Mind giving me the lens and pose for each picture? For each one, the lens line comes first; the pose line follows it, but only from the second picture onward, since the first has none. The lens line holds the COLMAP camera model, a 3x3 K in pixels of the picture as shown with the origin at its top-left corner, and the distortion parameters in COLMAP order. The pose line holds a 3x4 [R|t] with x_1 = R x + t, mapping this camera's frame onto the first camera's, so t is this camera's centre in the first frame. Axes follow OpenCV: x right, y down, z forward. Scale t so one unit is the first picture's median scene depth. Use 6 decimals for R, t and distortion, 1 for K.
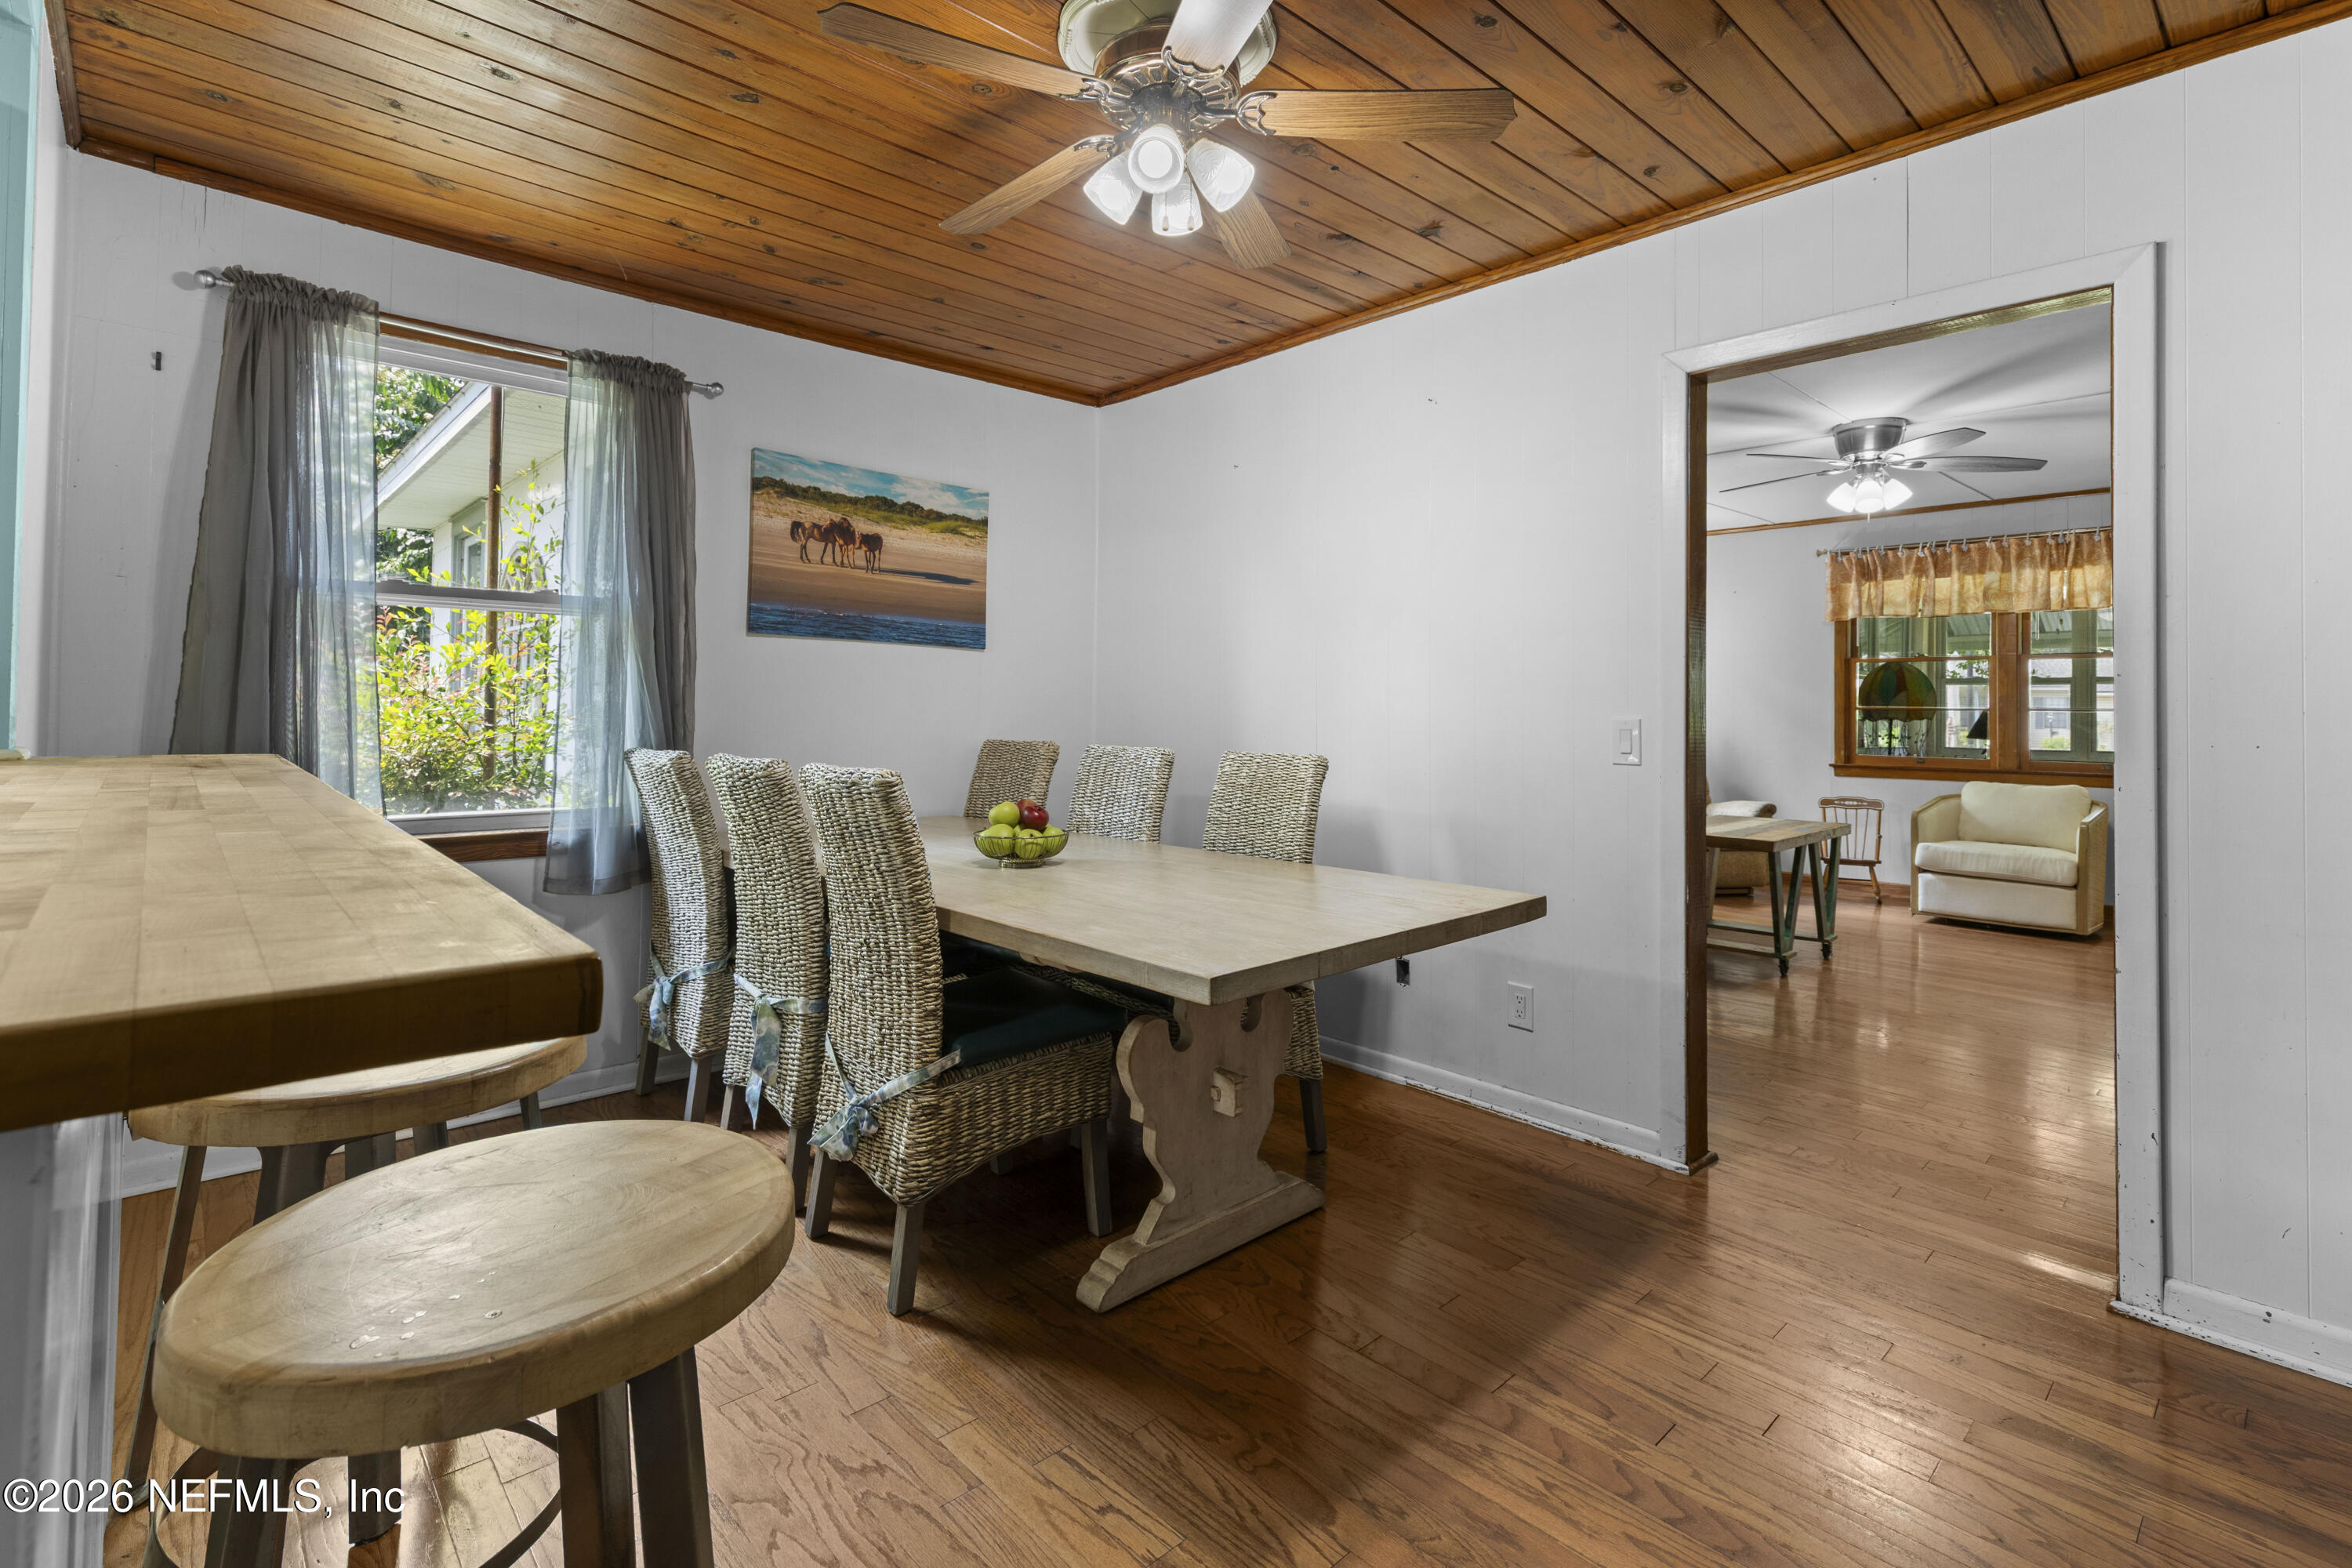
lens RADIAL K [[1069.7, 0, 1198.8], [0, 1069.7, 689.9], [0, 0, 1]] dist [0.001988, 0.000105]
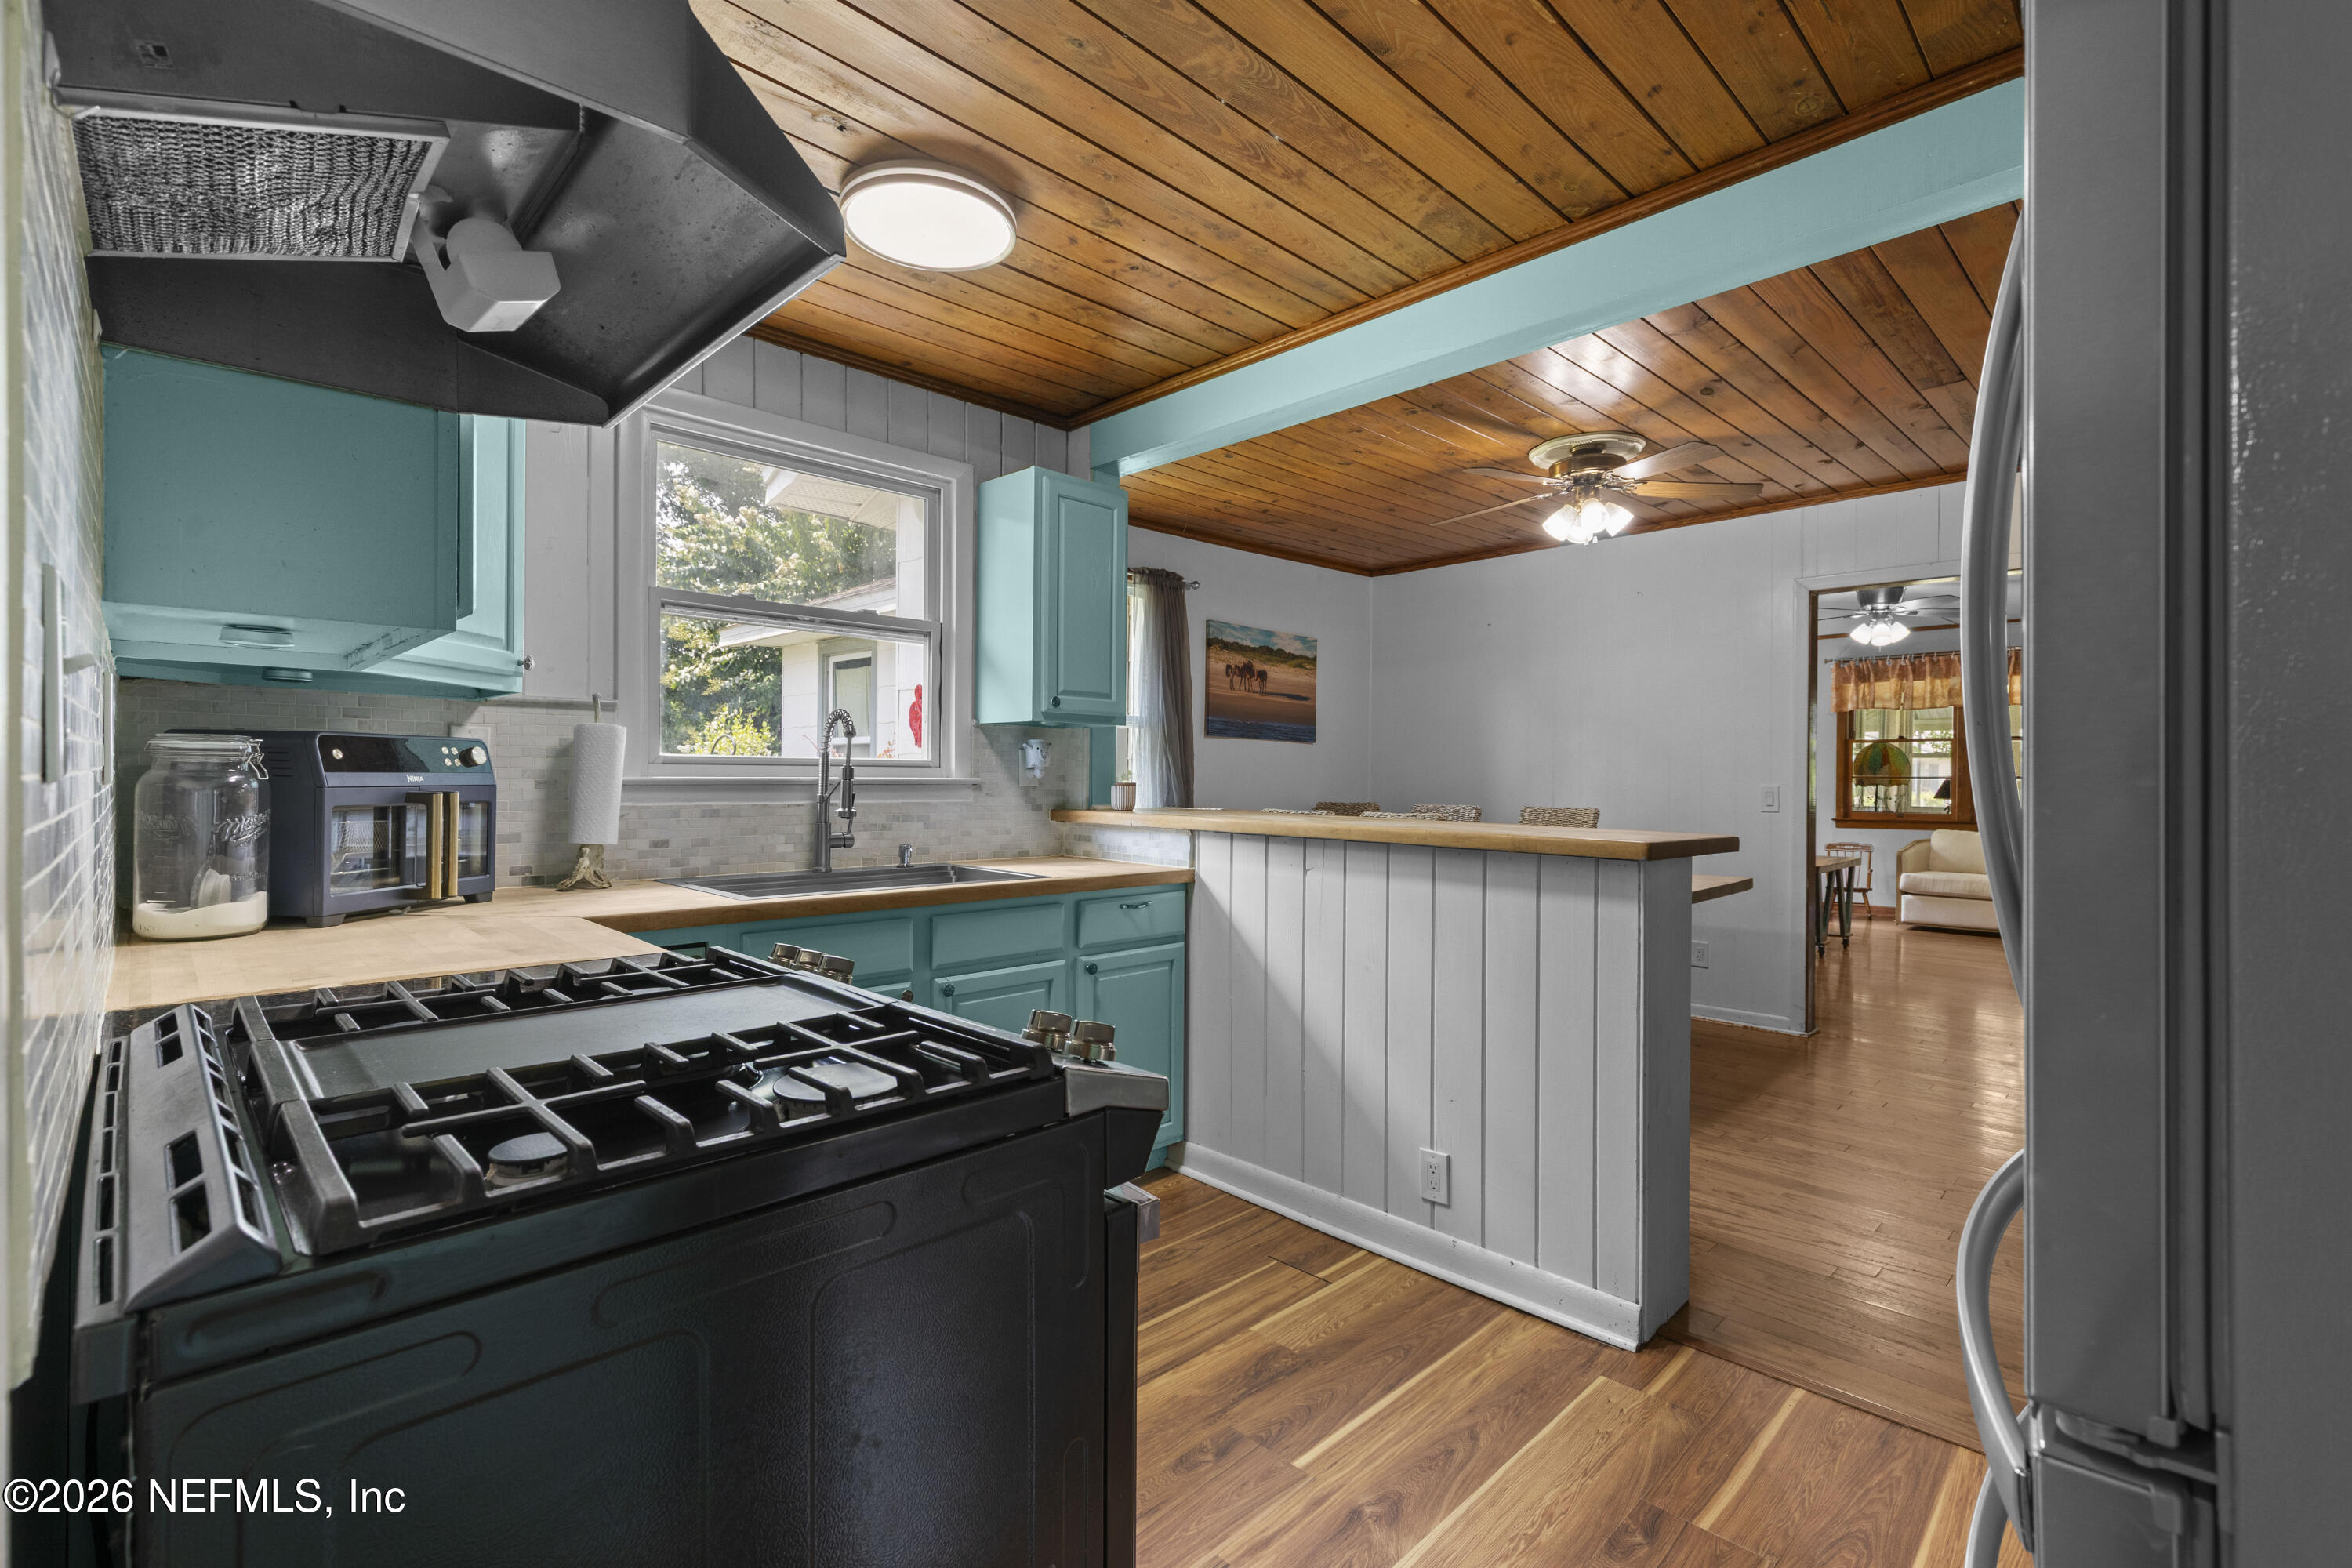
lens RADIAL K [[1069.7, 0, 1172.5], [0, 1069.7, 784.9], [0, 0, 1]] dist [0.001988, 0.000105]
pose [[0.999614, -0.006775, 0.026936, -0.421799], [0.006138, 0.999701, 0.023679, -0.014613], [-0.027089, -0.023504, 0.999357, -0.489854]]
